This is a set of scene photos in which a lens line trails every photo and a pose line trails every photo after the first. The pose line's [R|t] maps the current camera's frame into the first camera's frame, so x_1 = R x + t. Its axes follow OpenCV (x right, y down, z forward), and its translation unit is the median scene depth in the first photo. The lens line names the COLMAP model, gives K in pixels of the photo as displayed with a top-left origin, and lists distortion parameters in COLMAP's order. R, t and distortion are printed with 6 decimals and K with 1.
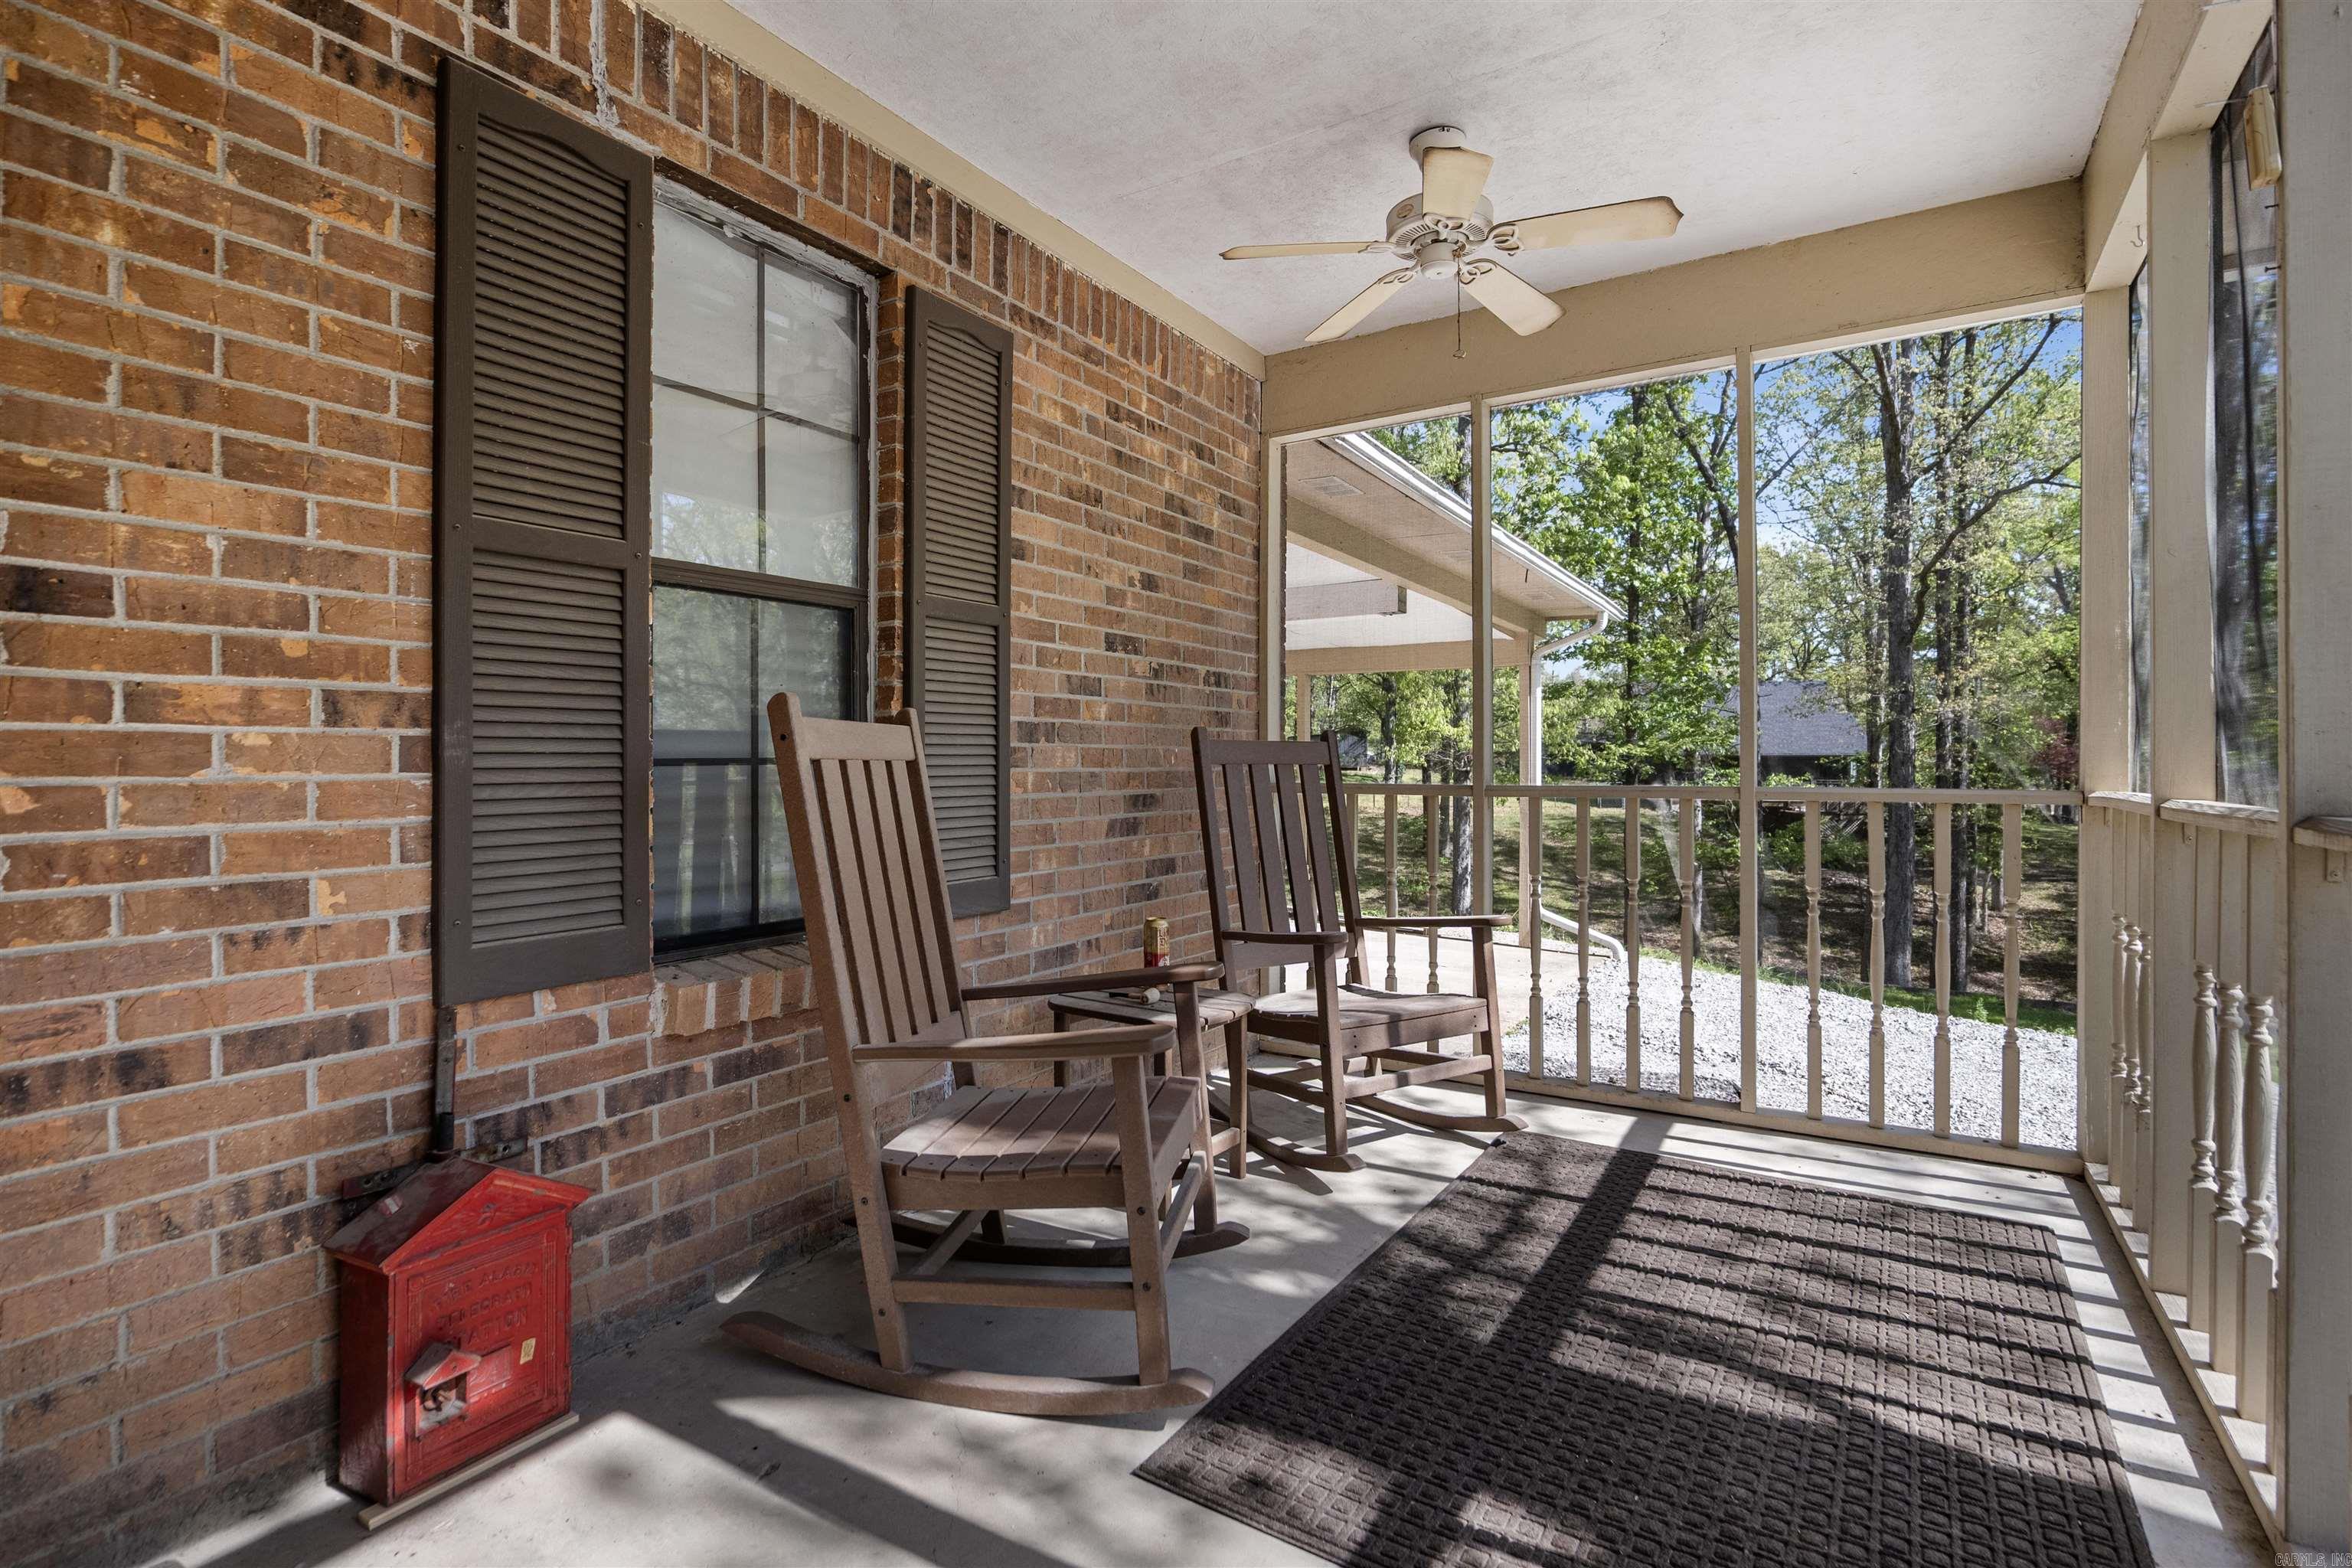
lens RADIAL K [[1116.0, 0, 1176.9], [0, 1116.0, 761.7], [0, 0, 1]] dist [-0.018674, 0.004945]
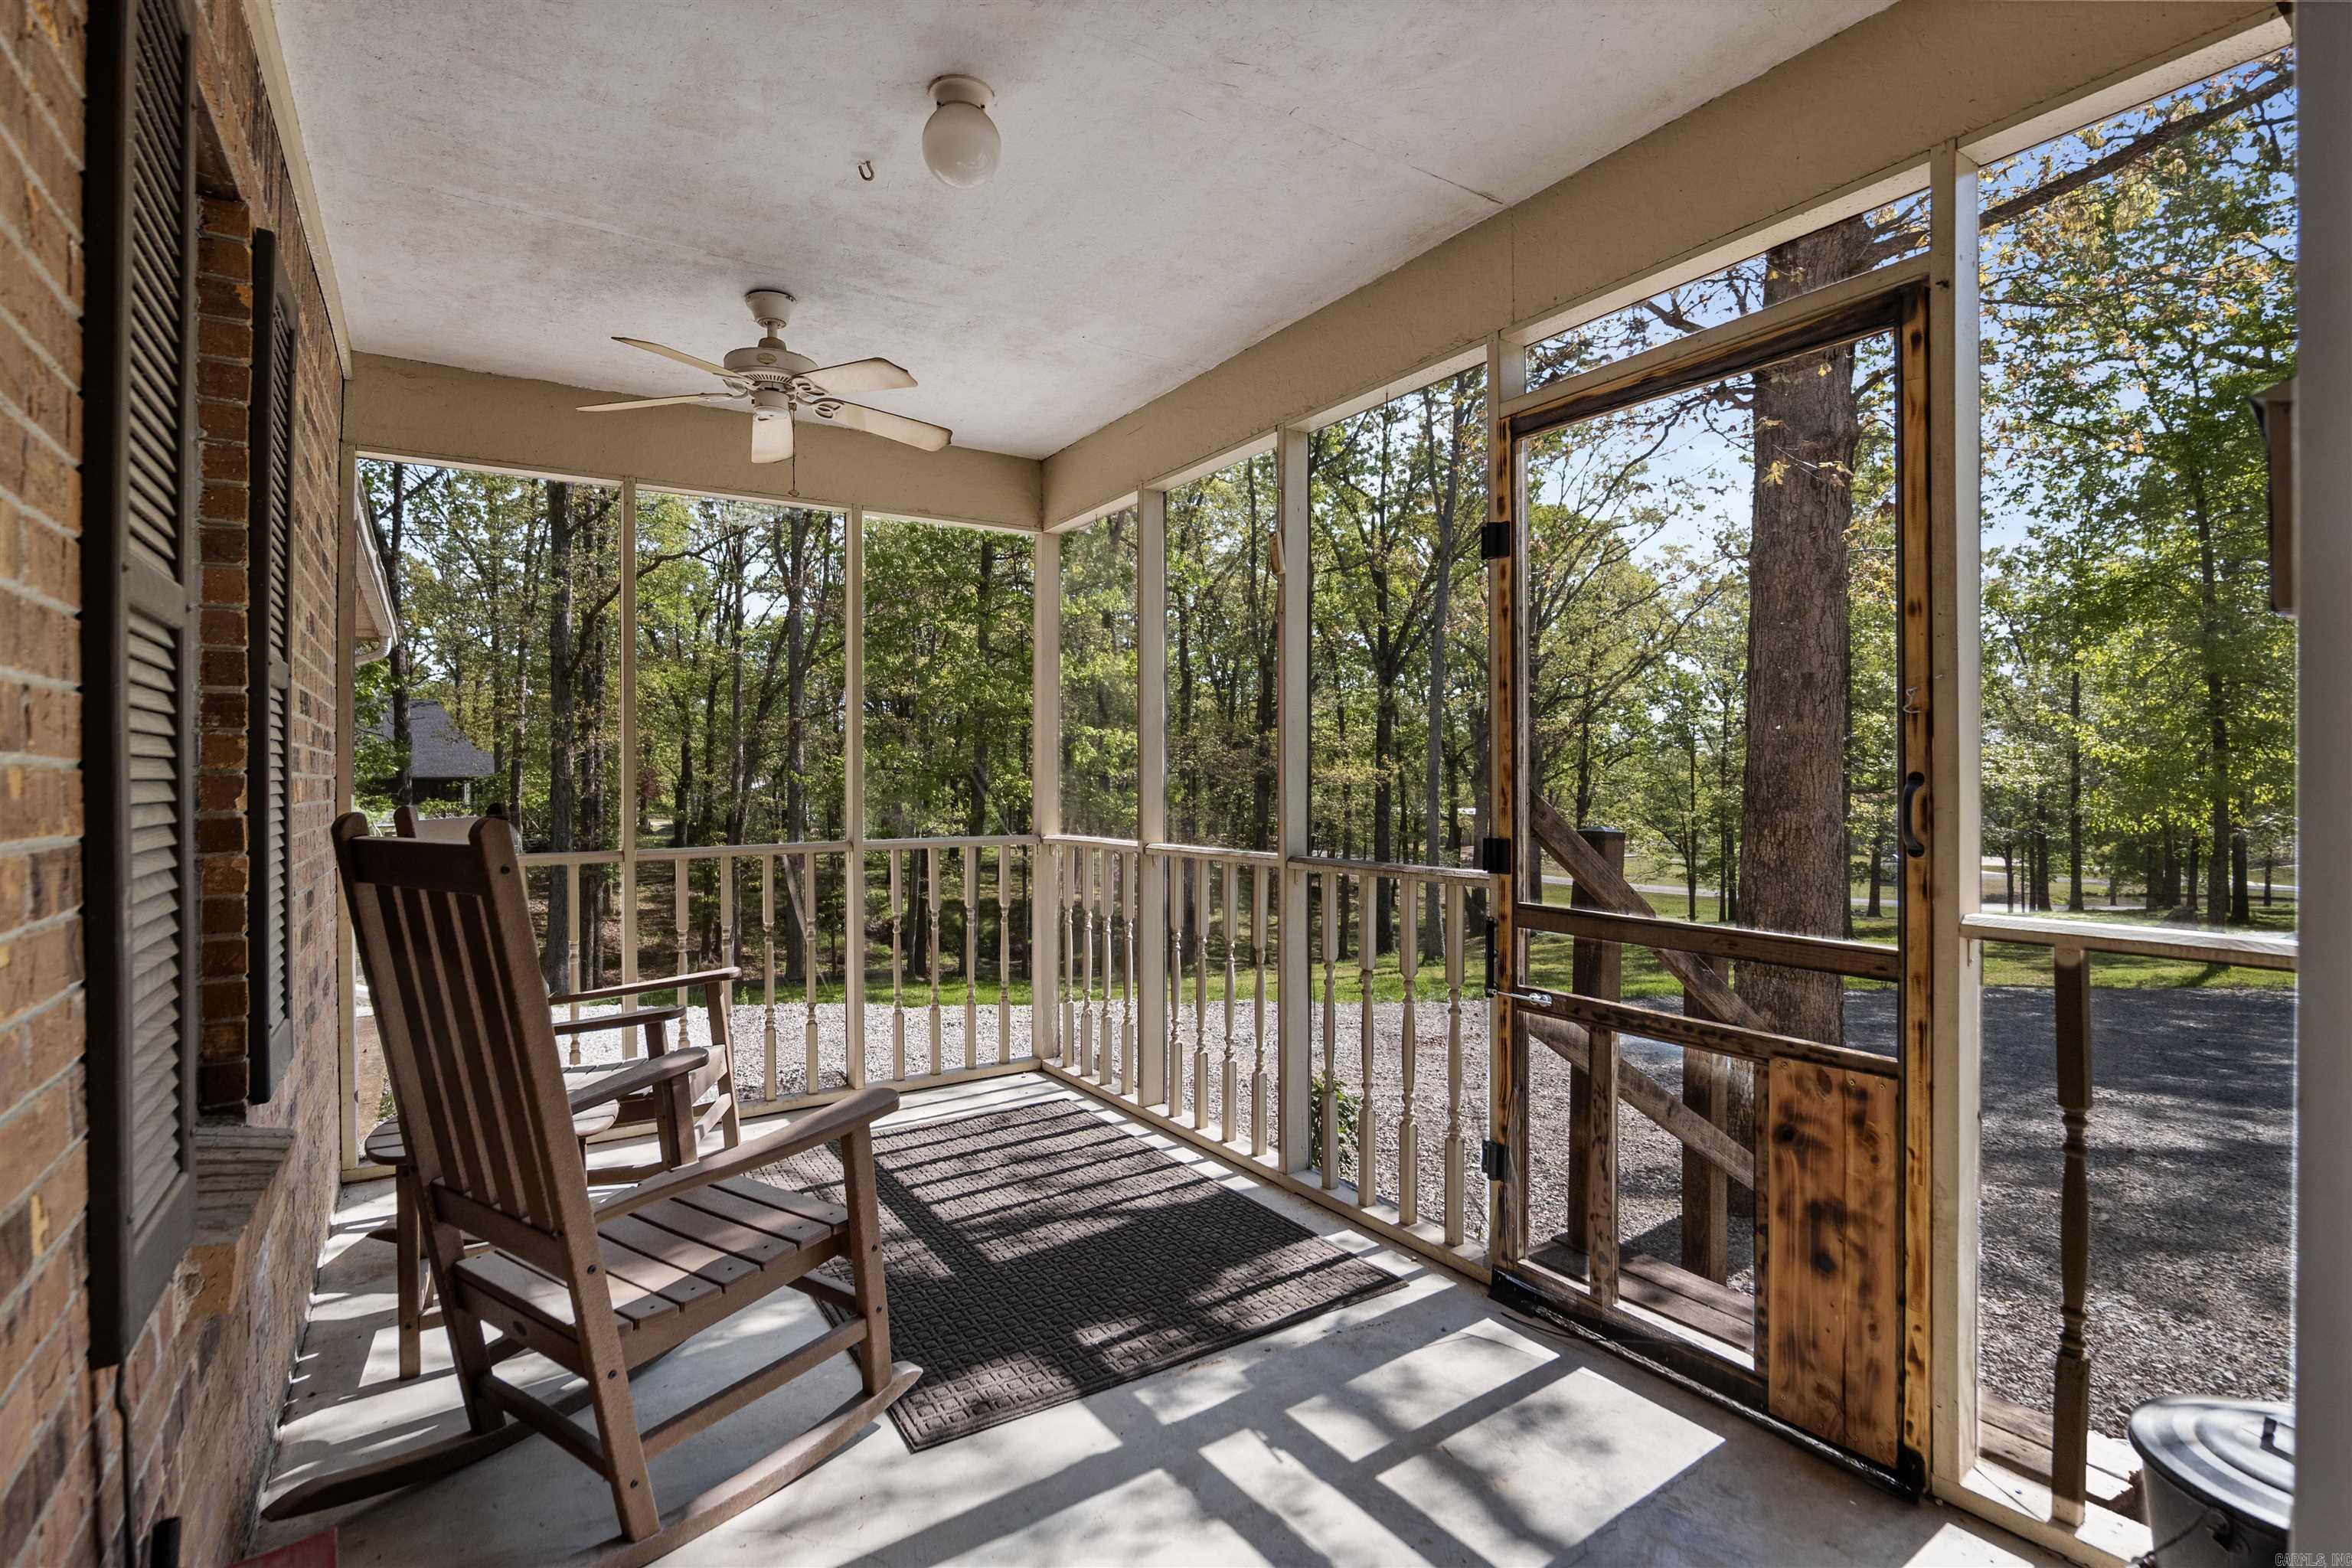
lens RADIAL K [[1116.0, 0, 1183.7], [0, 1116.0, 783.0], [0, 0, 1]] dist [-0.018674, 0.004945]
pose [[0.398792, -0.008171, 0.917005, -0.745238], [0.004790, 0.999965, 0.006827, -0.073826], [-0.917029, 0.001670, 0.398817, 0.172927]]
